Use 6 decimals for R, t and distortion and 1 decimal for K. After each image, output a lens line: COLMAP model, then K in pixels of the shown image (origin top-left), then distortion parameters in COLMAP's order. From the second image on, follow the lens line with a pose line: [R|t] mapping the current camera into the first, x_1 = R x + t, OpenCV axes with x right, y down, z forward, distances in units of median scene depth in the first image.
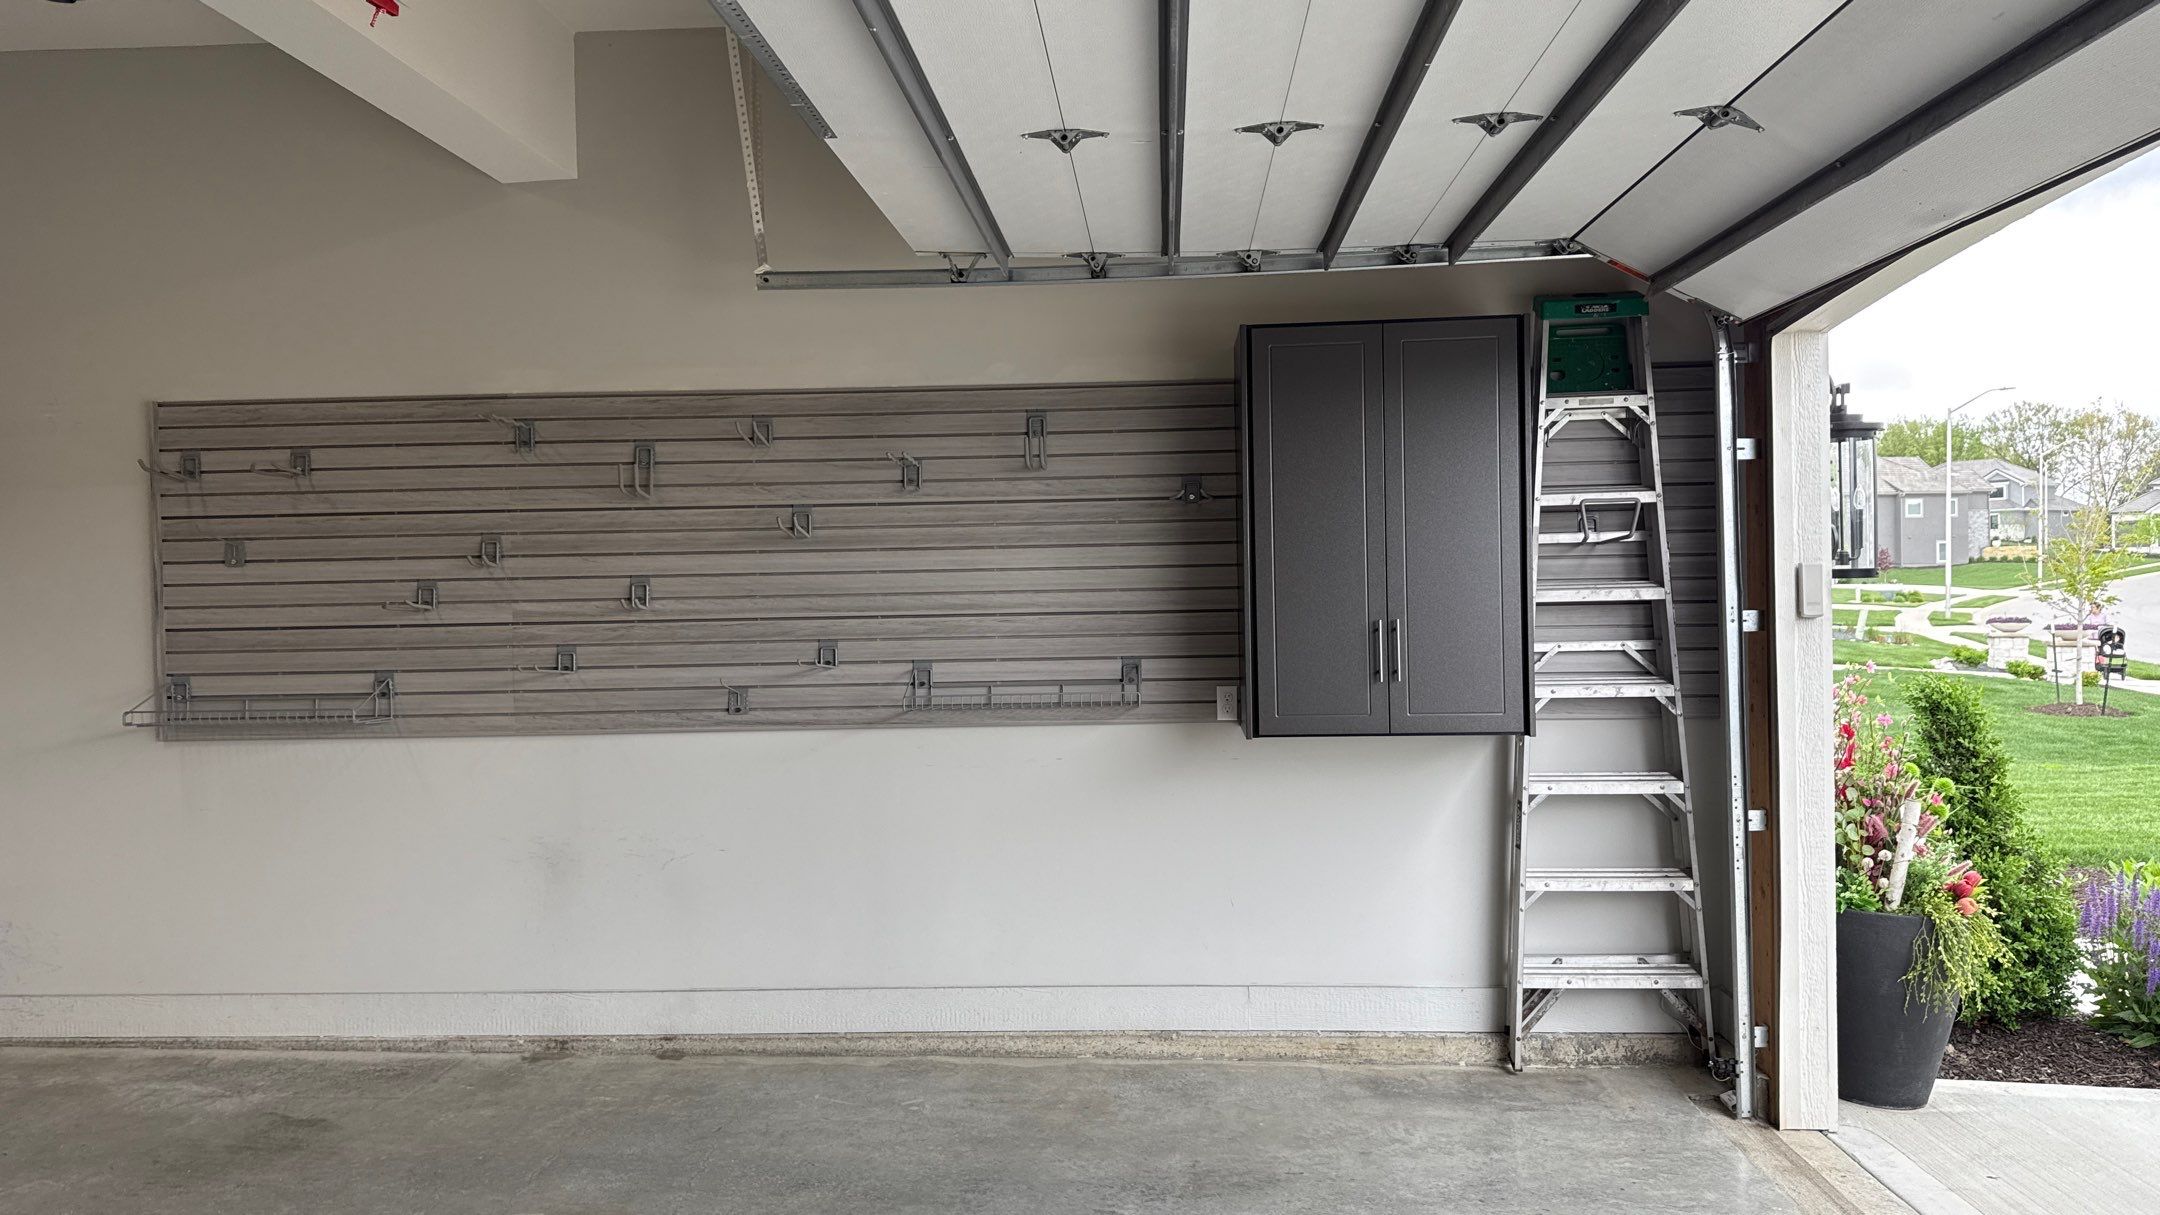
lens RADIAL K [[1513.8, 0, 1080.0], [0, 1513.8, 607.5], [0, 0, 1]] dist [0.003789, -0.014869]
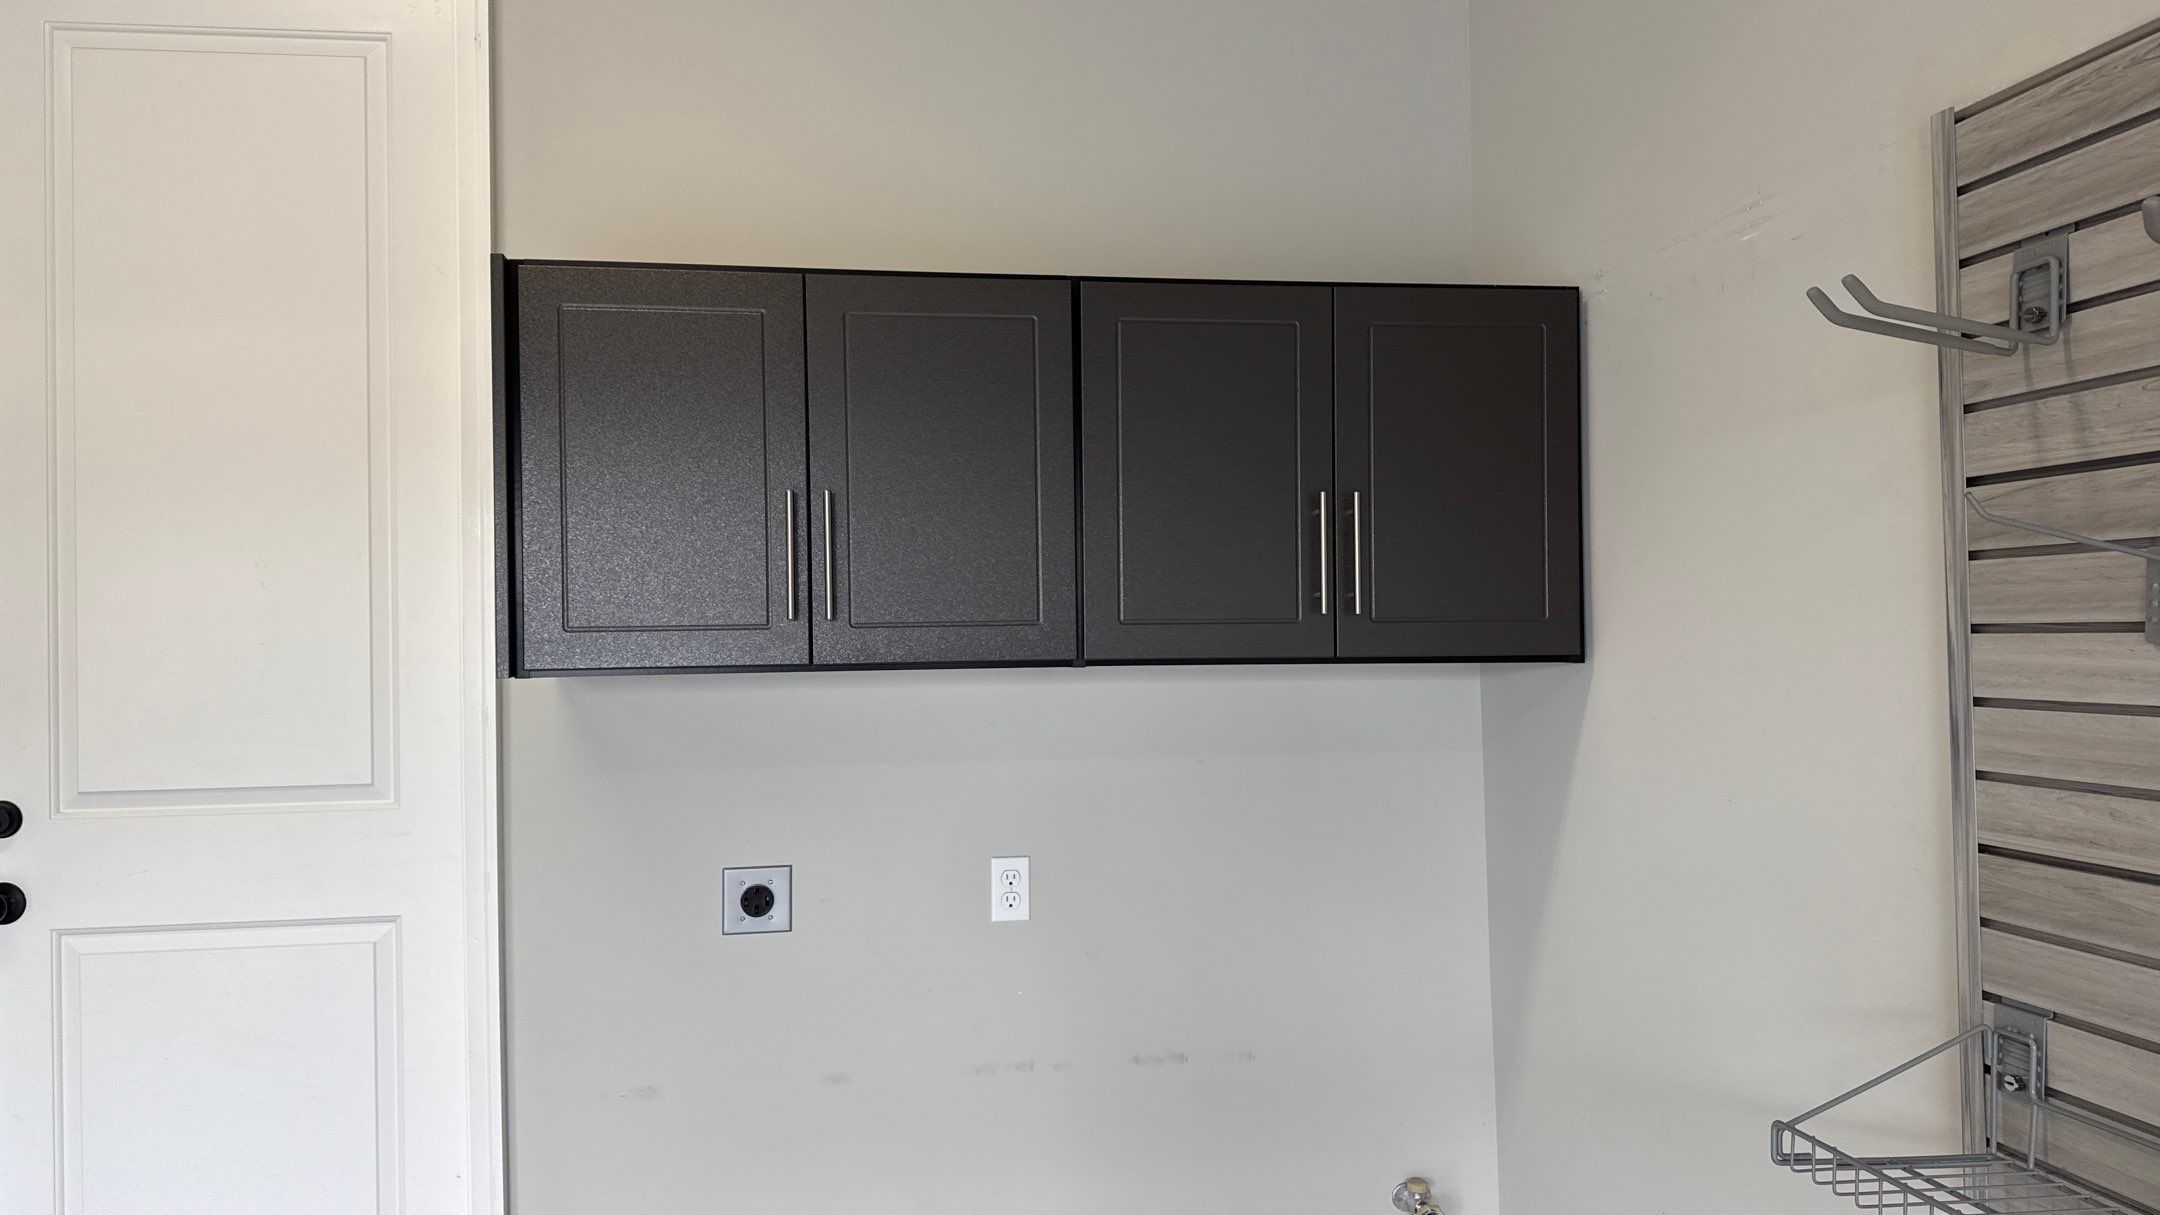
lens RADIAL K [[1513.8, 0, 1080.0], [0, 1513.8, 607.5], [0, 0, 1]] dist [0.003789, -0.014869]
pose [[0.196103, 0.002688, -0.980580, -0.345985], [-0.001767, 0.999996, 0.002388, -0.034582], [0.980582, 0.001264, 0.196107, 0.774332]]
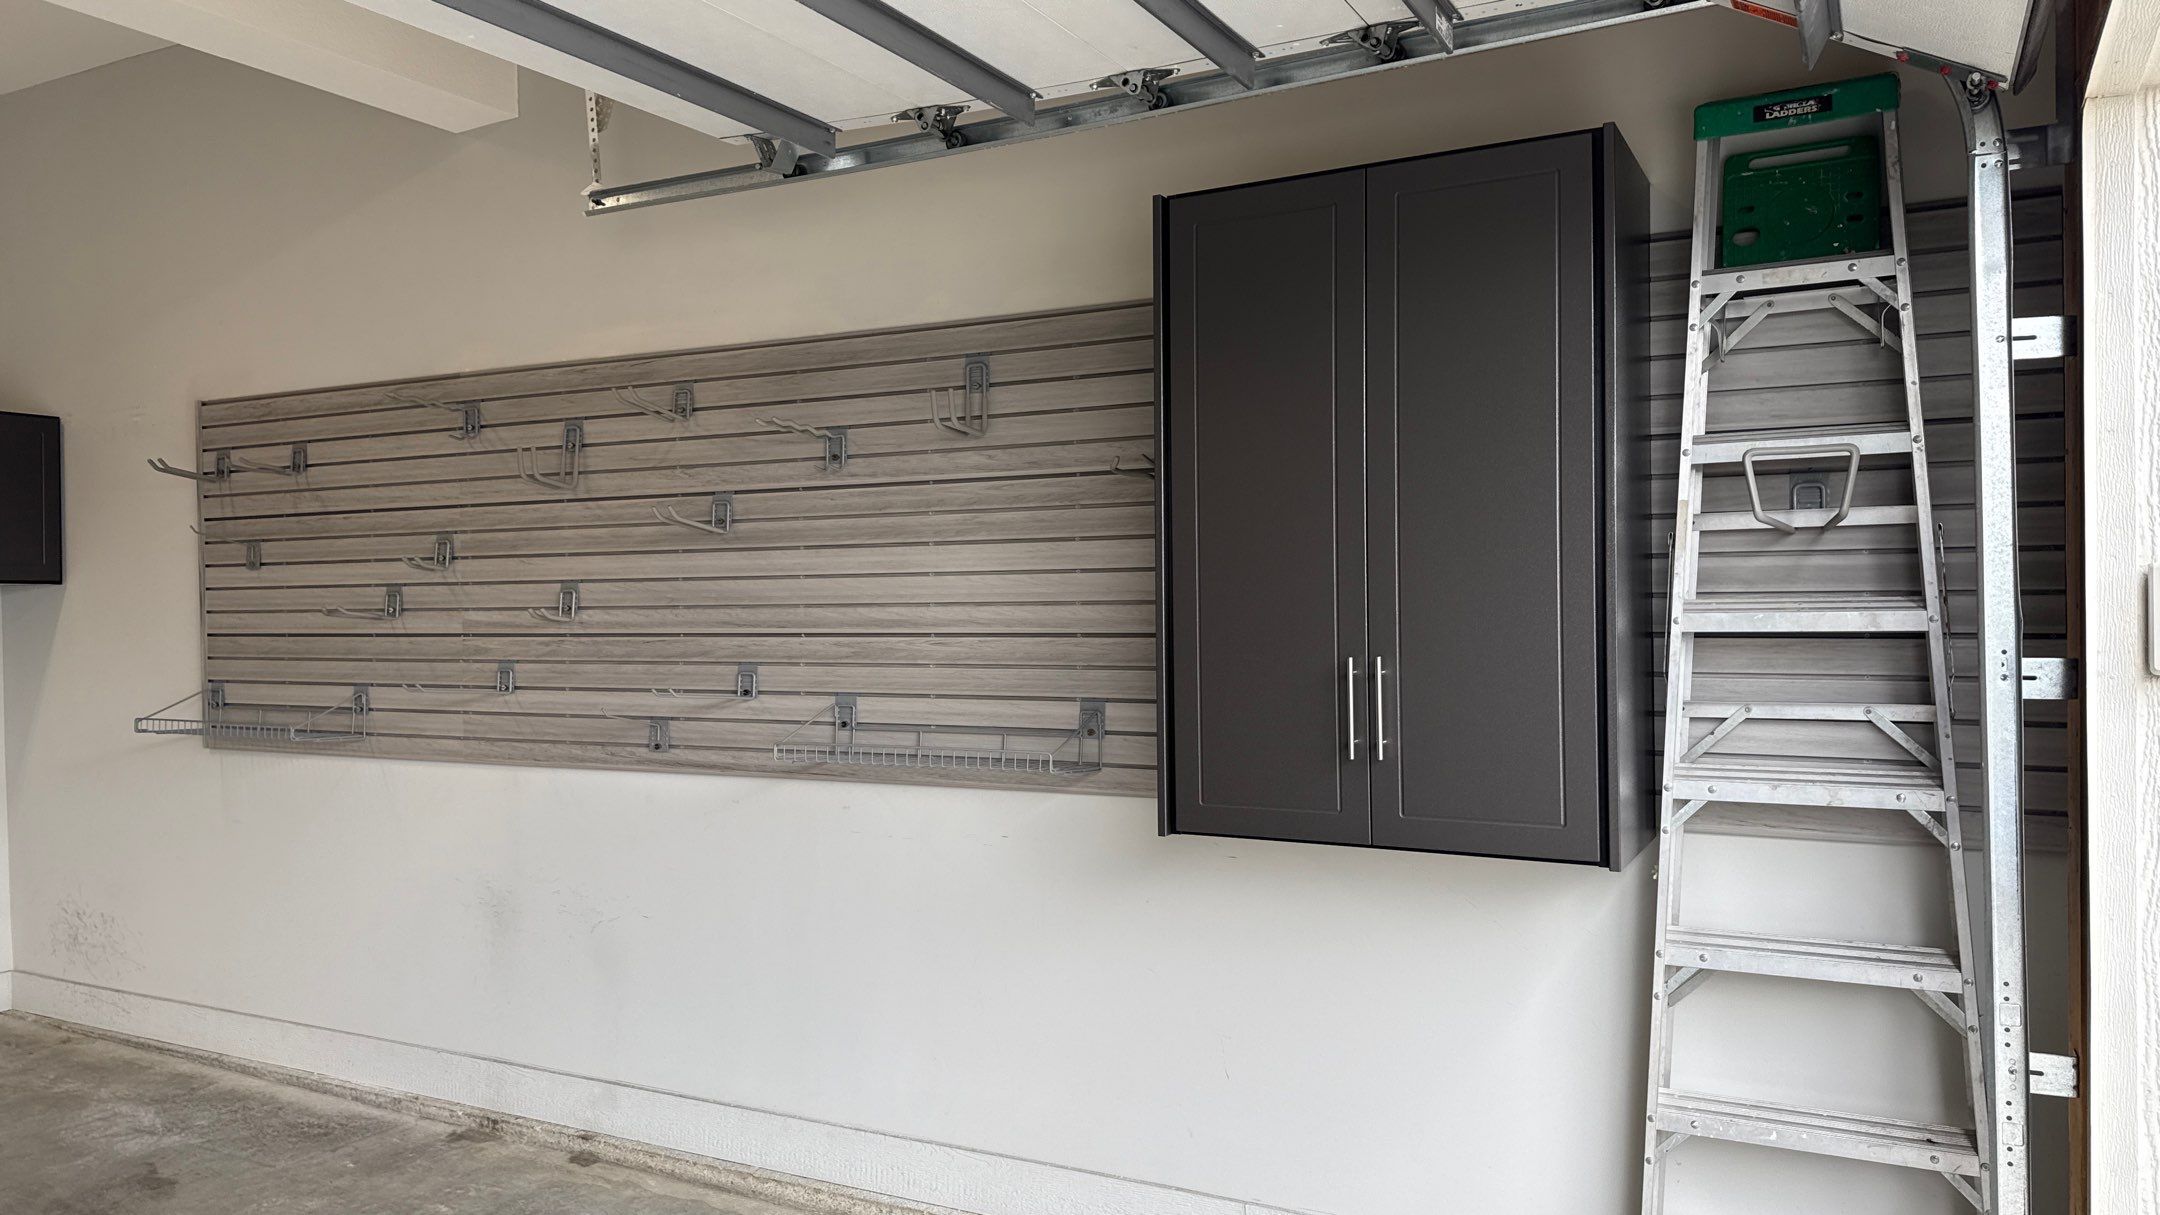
lens RADIAL K [[1513.8, 0, 1080.0], [0, 1513.8, 607.5], [0, 0, 1]] dist [0.003789, -0.014869]
pose [[0.904574, 0.010907, -0.426177, 0.324960], [-0.010937, 0.999937, 0.002376, -0.011169], [0.426177, 0.002512, 0.904636, 0.363294]]
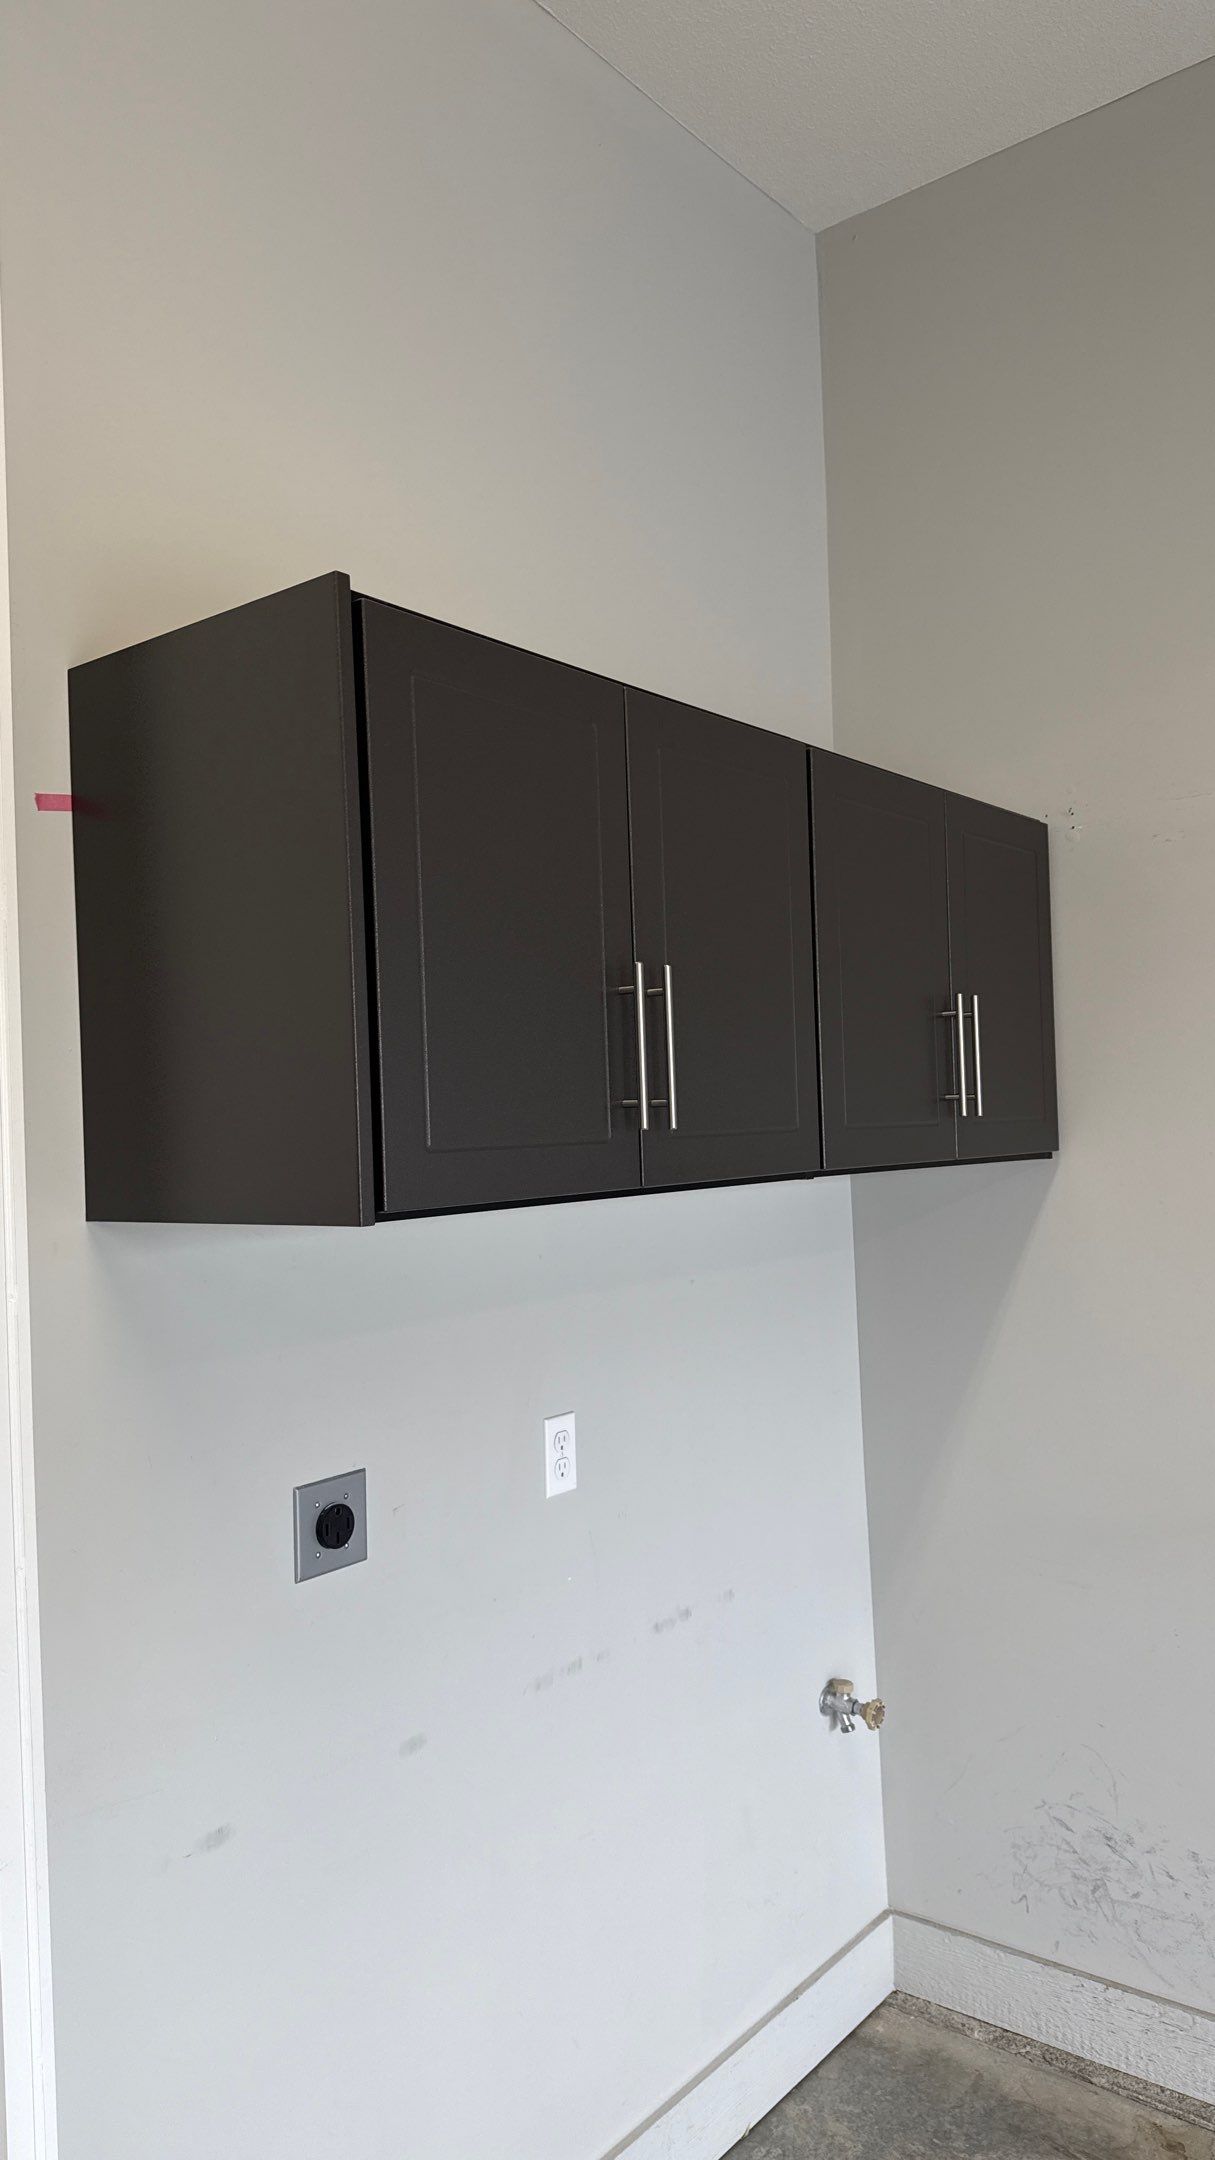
lens RADIAL K [[1513.8, 0, 607.5], [0, 1513.8, 1080.0], [0, 0, 1]] dist [0.003789, -0.014869]
pose [[0.815934, -0.021097, -0.577760, -0.602017], [0.008451, 0.999662, -0.024567, -0.032637], [0.578083, 0.015162, 0.815837, 0.502477]]
